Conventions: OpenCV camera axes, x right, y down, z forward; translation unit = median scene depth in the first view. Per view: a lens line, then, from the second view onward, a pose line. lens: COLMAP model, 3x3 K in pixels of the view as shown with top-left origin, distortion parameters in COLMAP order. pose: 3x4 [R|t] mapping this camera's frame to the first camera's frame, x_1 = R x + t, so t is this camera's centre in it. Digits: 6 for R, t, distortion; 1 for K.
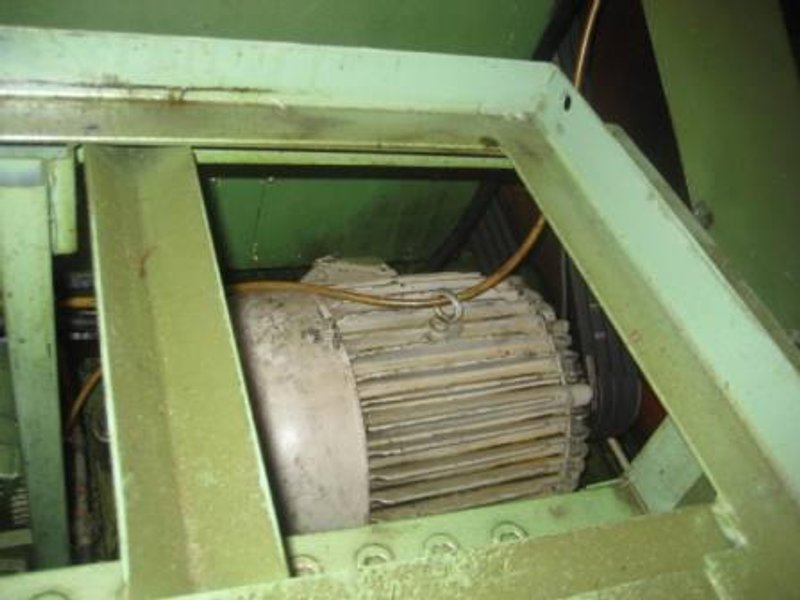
lens RADIAL K [[840.2, 0, 401.4], [0, 840.2, 301.8], [0, 0, 1]] dist [-0.092979, 0.000000]
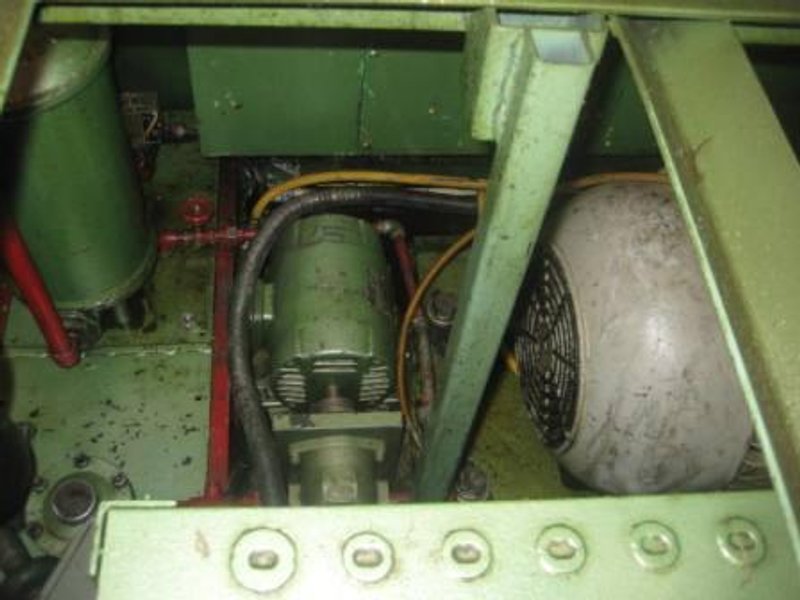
lens RADIAL K [[840.2, 0, 397.1], [0, 840.2, 300.0], [0, 0, 1]] dist [-0.092979, 0.000000]
pose [[0.954399, 0.093232, -0.283601, -0.167702], [-0.052649, 0.987659, 0.147506, -0.007624], [0.293853, -0.125848, 0.947530, 0.048934]]
